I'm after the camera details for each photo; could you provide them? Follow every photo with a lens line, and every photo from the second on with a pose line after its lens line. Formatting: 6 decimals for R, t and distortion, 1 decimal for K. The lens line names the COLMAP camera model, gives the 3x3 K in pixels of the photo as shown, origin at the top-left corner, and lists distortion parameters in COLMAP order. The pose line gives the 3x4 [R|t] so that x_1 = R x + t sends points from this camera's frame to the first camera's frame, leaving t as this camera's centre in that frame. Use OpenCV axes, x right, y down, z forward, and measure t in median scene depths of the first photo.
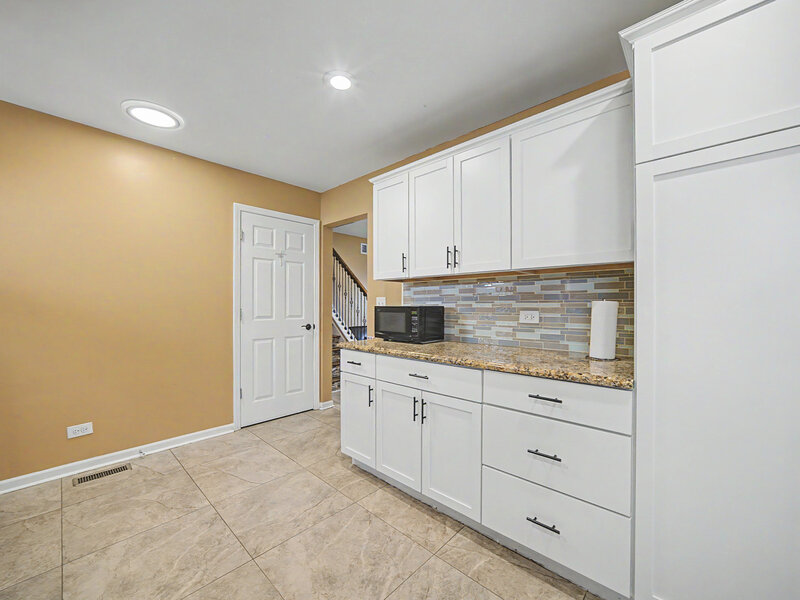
lens RADIAL K [[317.0, 0, 405.3], [0, 317.0, 304.5], [0, 0, 1]] dist [-0.018490, 0.000905]
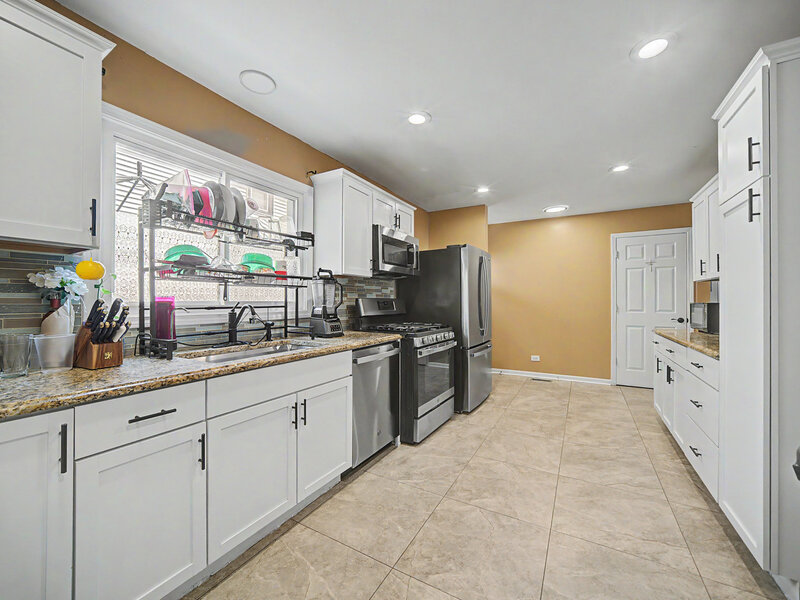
lens RADIAL K [[317.0, 0, 406.3], [0, 317.0, 300.7], [0, 0, 1]] dist [-0.018490, 0.000905]
pose [[0.216868, -0.001003, -0.976200, 1.091182], [-0.001848, 0.999997, -0.001438, 0.001330], [0.976199, 0.002116, 0.216866, -0.441687]]
